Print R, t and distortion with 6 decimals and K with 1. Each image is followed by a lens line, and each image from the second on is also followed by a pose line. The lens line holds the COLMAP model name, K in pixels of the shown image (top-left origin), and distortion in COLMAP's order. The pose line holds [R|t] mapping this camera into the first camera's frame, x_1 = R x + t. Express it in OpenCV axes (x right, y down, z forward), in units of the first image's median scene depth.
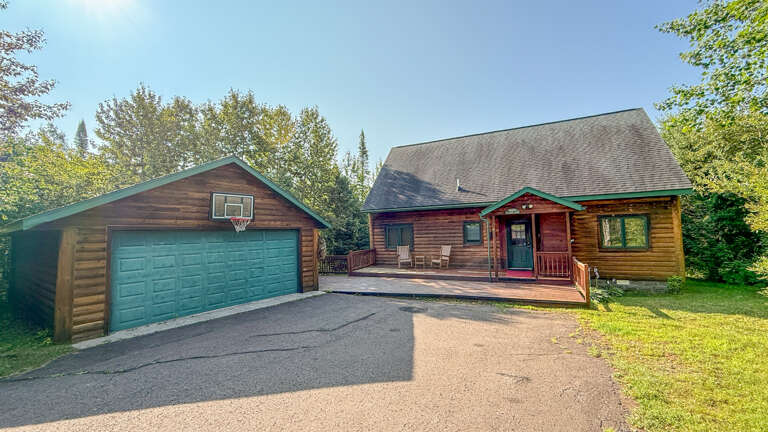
lens RADIAL K [[311.2, 0, 383.6], [0, 311.2, 215.9], [0, 0, 1]] dist [0.001600, -0.000059]
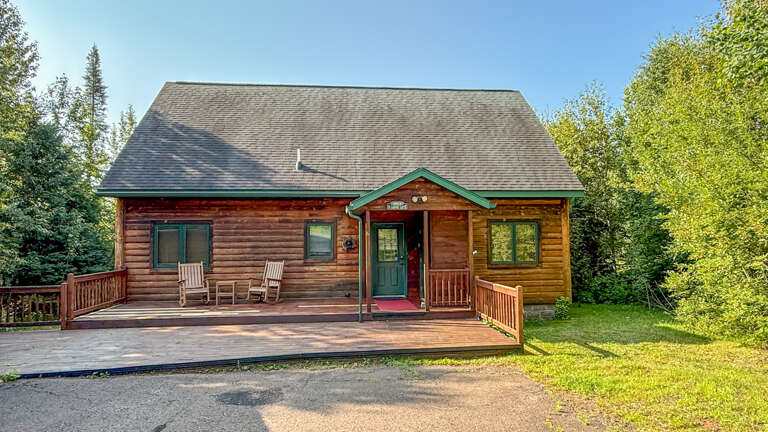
lens RADIAL K [[441.8, 0, 384.6], [0, 441.8, 217.0], [0, 0, 1]] dist [0.003048, 0.002044]
pose [[0.851875, 0.048061, 0.521536, -0.056975], [-0.041232, 0.998844, -0.024698, 0.025675], [-0.522120, -0.000465, 0.852872, 0.207710]]
